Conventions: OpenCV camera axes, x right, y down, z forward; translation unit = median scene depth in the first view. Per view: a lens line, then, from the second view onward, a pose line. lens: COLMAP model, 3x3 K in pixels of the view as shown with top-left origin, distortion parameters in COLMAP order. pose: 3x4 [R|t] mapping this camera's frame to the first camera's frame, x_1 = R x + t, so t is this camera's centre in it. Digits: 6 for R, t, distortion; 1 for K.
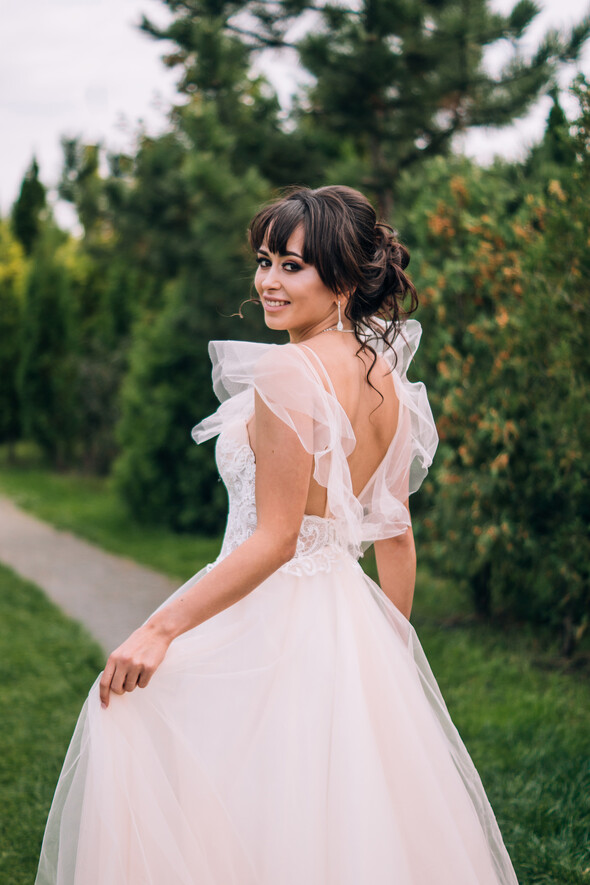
lens RADIAL K [[1920.6, 0, 292.5], [0, 1920.6, 442.0], [0, 0, 1]] dist [0.065542, 0.000000]
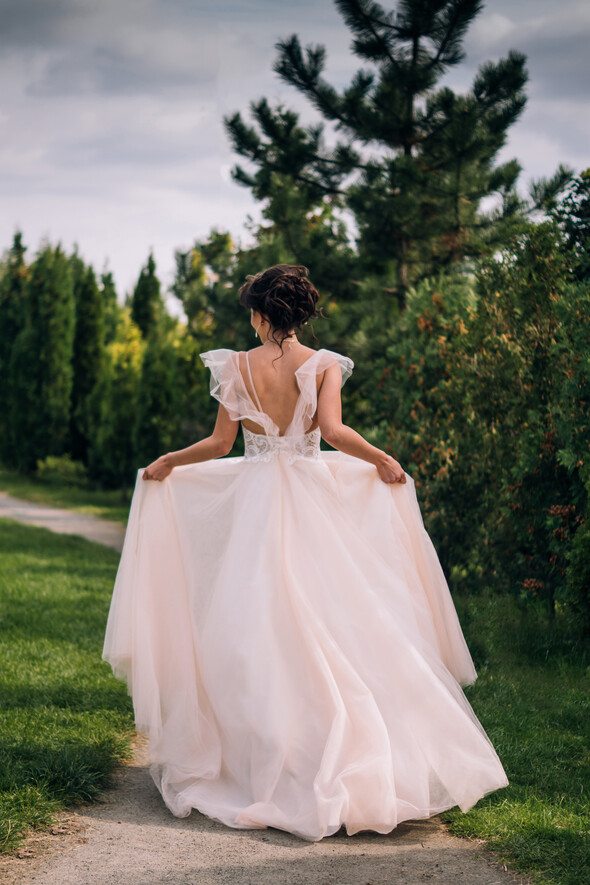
lens RADIAL K [[1920.6, 0, 296.4], [0, 1920.6, 442.7], [0, 0, 1]] dist [0.065542, 0.000000]
pose [[0.998191, 0.033131, -0.050179, 0.041795], [-0.035447, 0.998313, -0.045984, 0.040271], [0.048571, 0.047679, 0.997681, -0.380653]]
